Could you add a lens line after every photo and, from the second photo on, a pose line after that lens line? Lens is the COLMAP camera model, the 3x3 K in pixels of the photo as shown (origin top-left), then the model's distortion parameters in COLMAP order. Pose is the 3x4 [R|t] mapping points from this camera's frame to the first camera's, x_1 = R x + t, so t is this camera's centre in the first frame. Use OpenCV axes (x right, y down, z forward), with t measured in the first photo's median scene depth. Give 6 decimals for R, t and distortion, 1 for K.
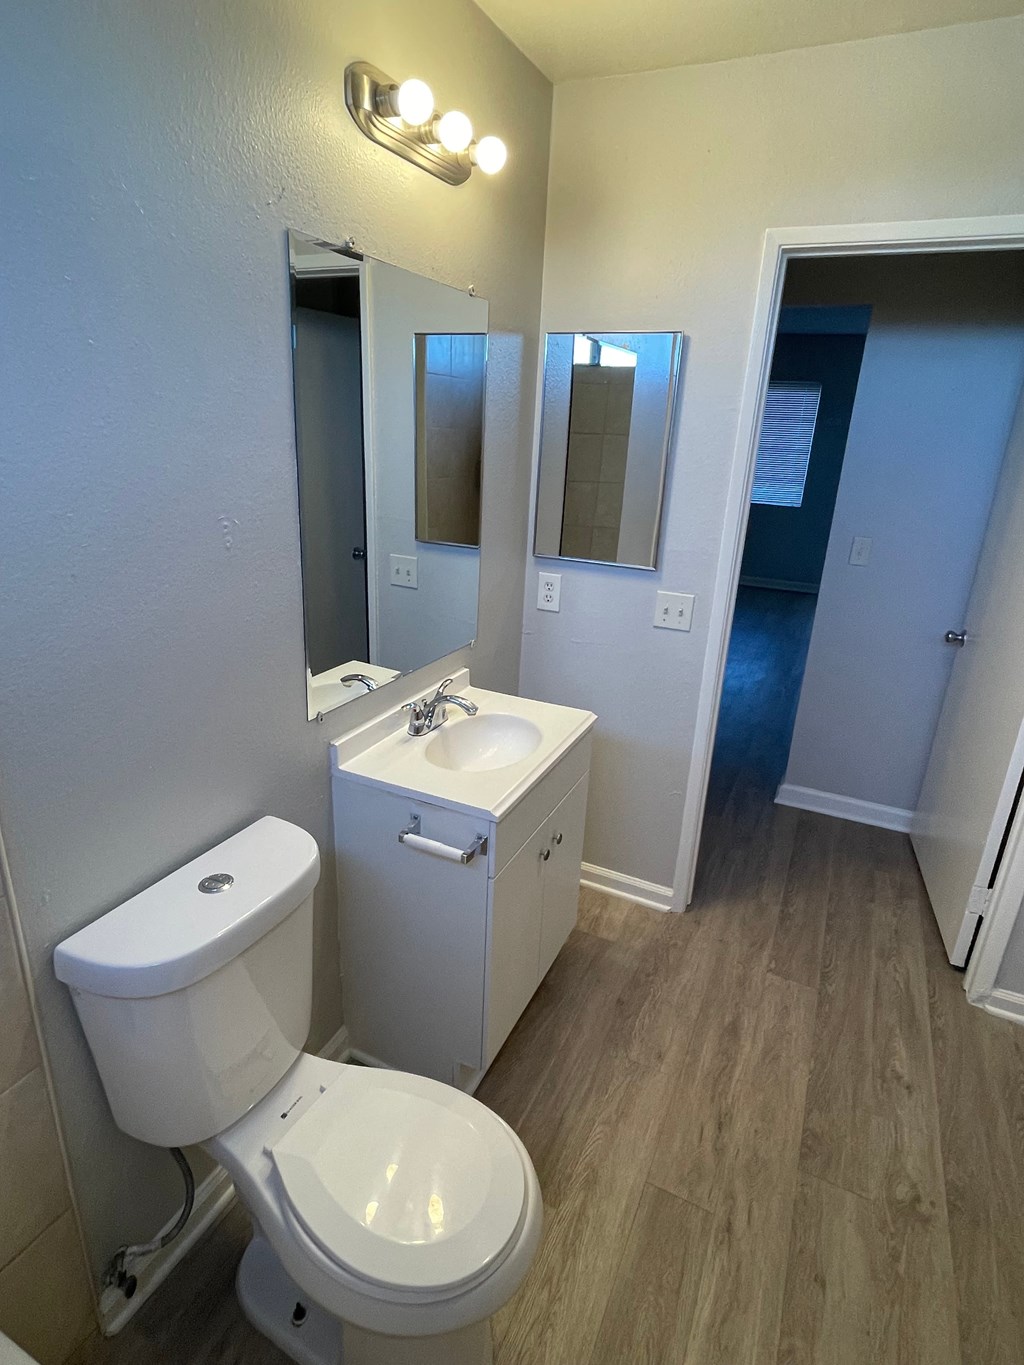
lens RADIAL K [[731.0, 0, 509.4], [0, 731.0, 672.9], [0, 0, 1]] dist [-0.000748, 0.001285]
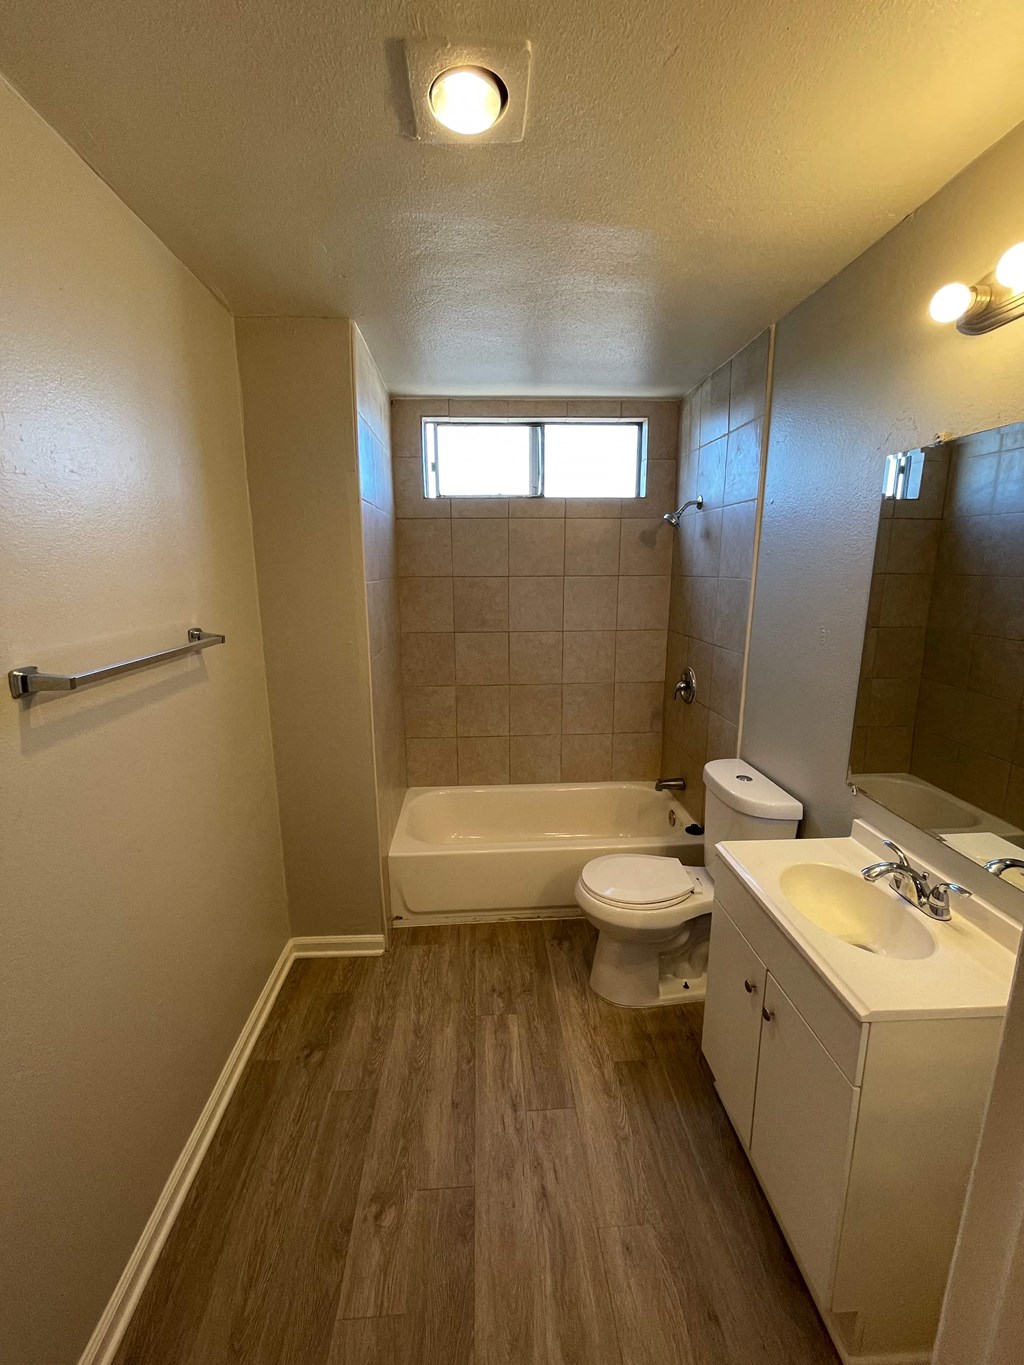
lens RADIAL K [[553.1, 0, 509.5], [0, 553.1, 675.6], [0, 0, 1]] dist [-0.002854, 0.000050]
pose [[-0.872518, 0.055082, -0.485466, 0.628515], [-0.192737, 0.874241, 0.445595, -0.367222], [0.448959, 0.482358, -0.752175, 1.118313]]
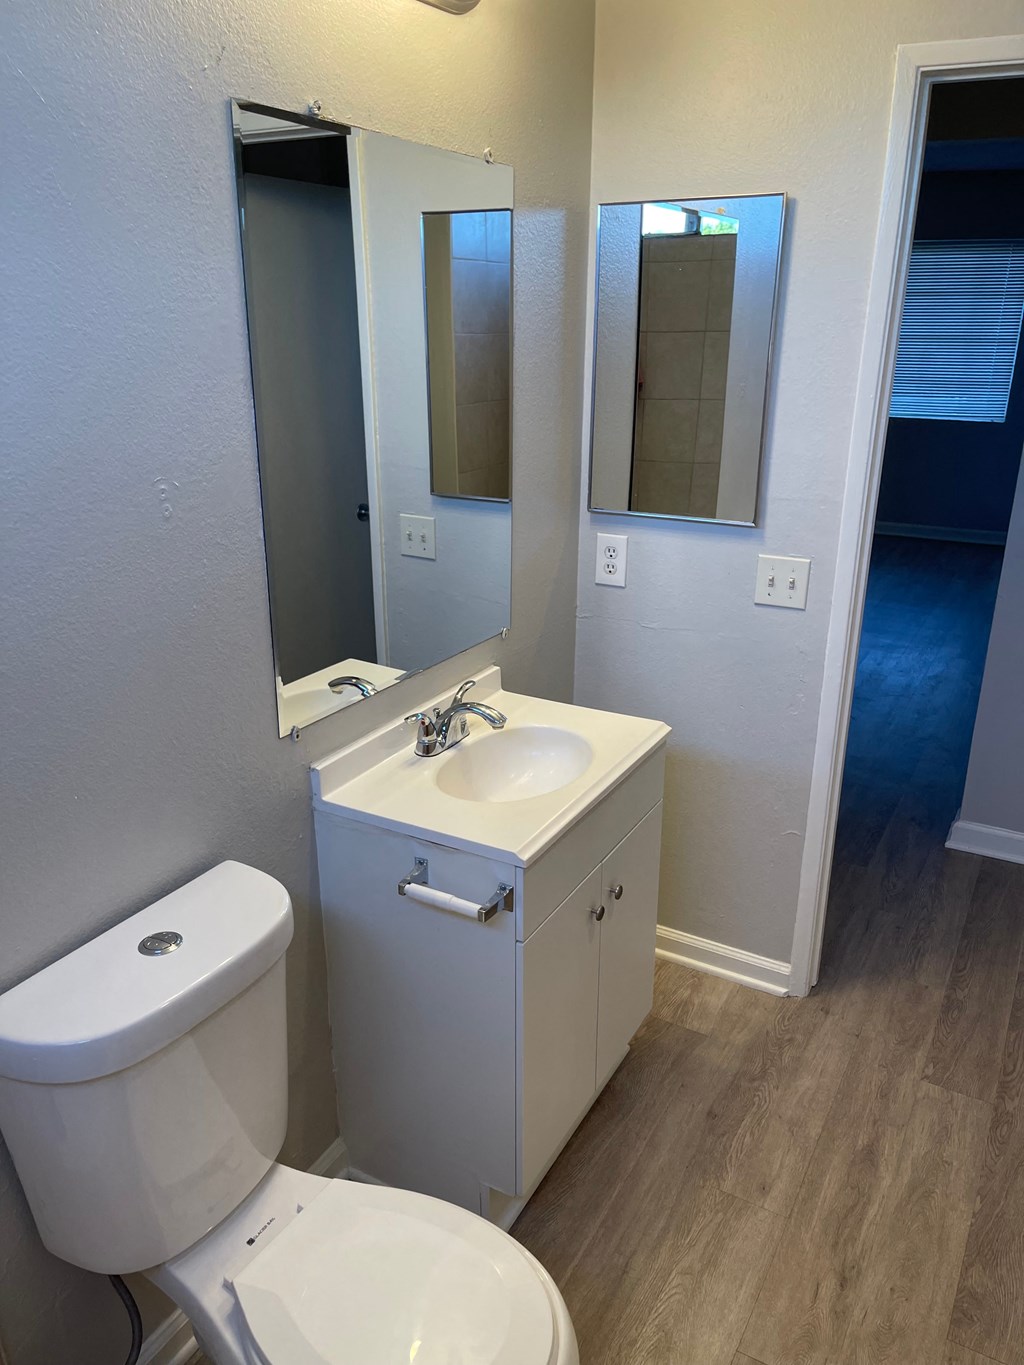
lens RADIAL K [[1027.6, 0, 518.4], [0, 1027.6, 688.6], [0, 0, 1]] dist [0.034037, -0.023410]
pose [[0.997070, -0.015657, -0.074871, 0.045800], [0.016923, 0.999724, 0.016299, 0.000065], [0.074595, -0.017518, 0.997060, -0.050818]]
